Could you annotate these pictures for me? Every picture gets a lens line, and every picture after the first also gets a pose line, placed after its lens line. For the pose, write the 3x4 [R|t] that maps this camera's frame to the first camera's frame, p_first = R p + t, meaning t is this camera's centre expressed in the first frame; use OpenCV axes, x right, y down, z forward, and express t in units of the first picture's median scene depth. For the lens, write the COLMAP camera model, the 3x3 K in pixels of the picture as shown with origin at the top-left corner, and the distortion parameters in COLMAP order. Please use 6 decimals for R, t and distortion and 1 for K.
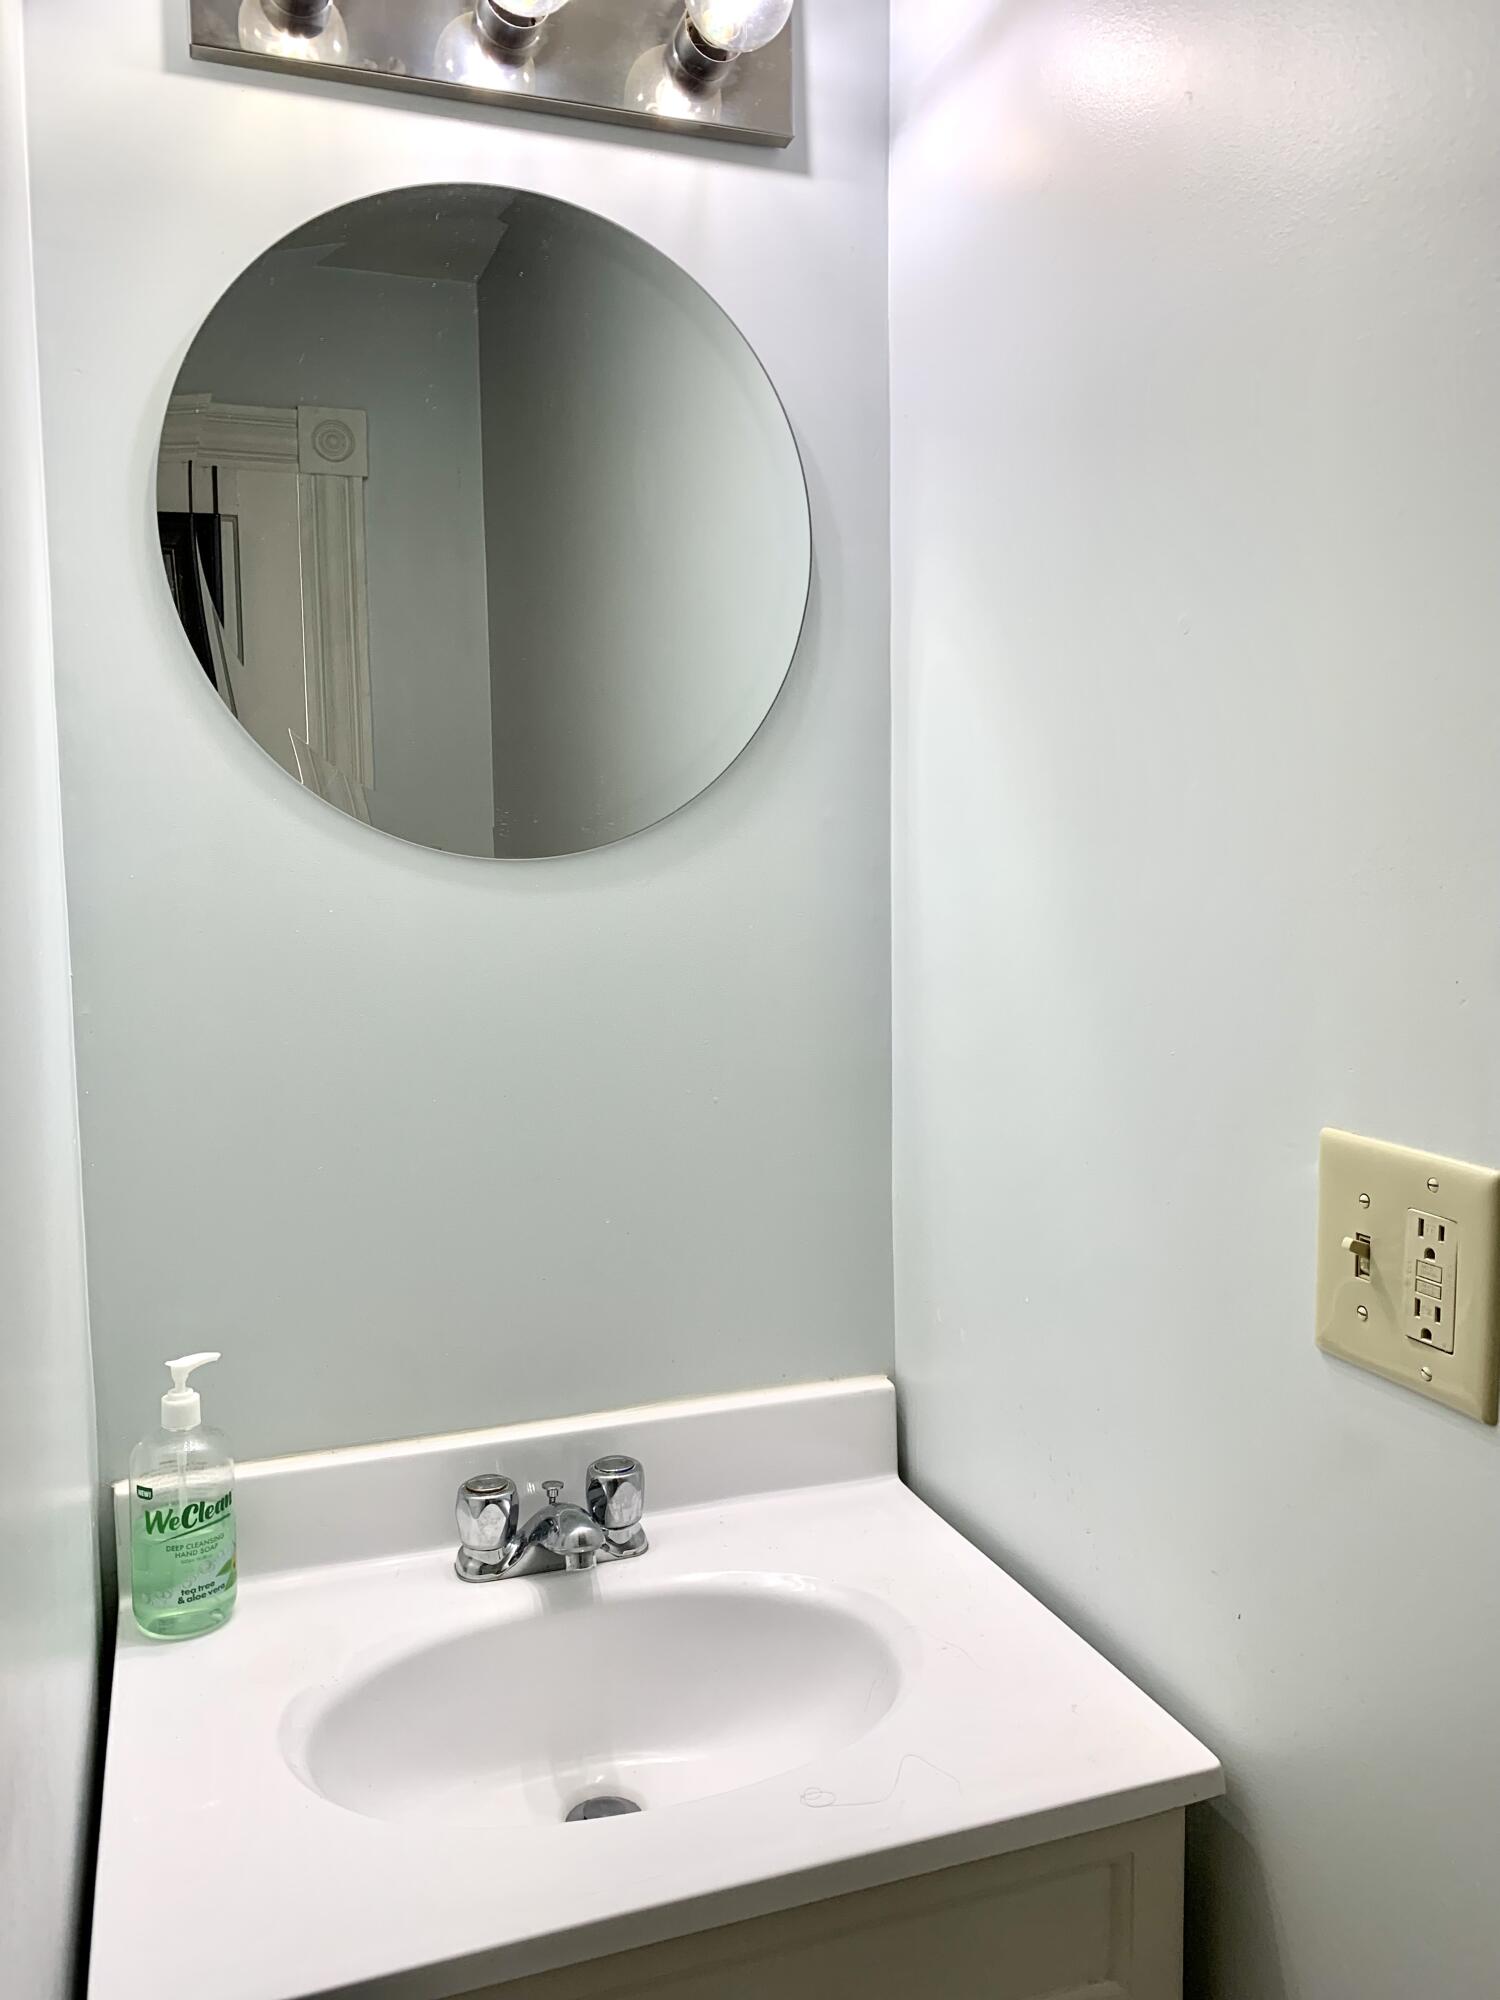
lens RADIAL K [[1545.2, 0, 742.9], [0, 1545.2, 989.3], [0, 0, 1]] dist [0.030063, -0.050583]
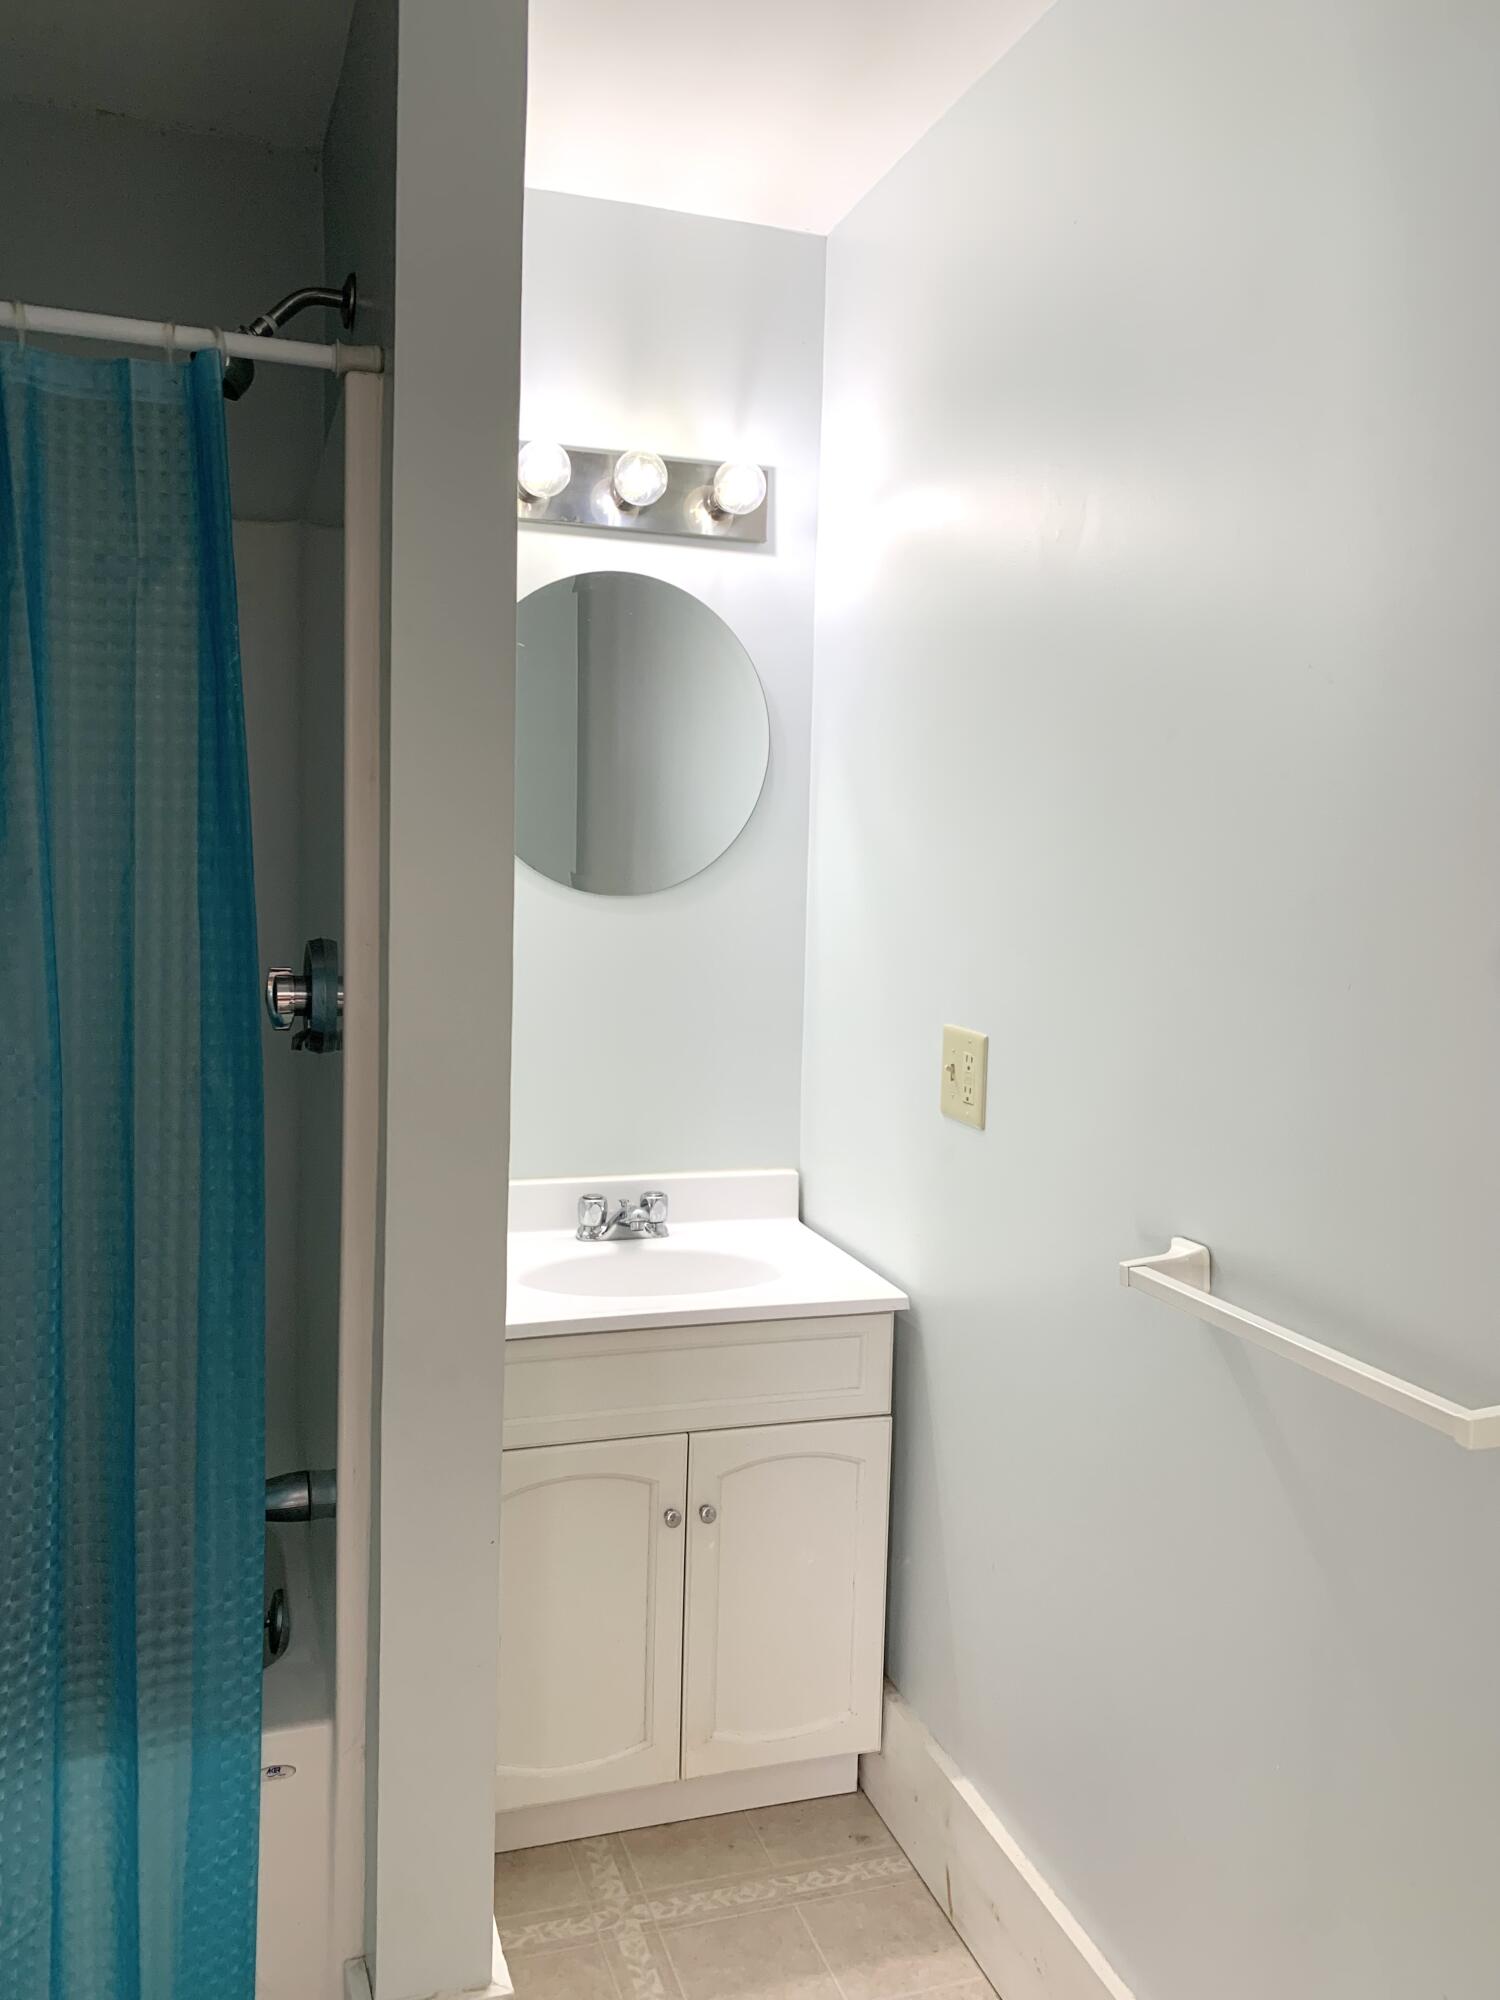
lens RADIAL K [[1545.2, 0, 742.9], [0, 1545.2, 989.3], [0, 0, 1]] dist [0.030063, -0.050583]
pose [[0.998900, 0.034733, -0.031491, 0.090987], [-0.034934, 0.999372, -0.005868, 0.043143], [0.031267, 0.006962, 0.999487, -1.057851]]
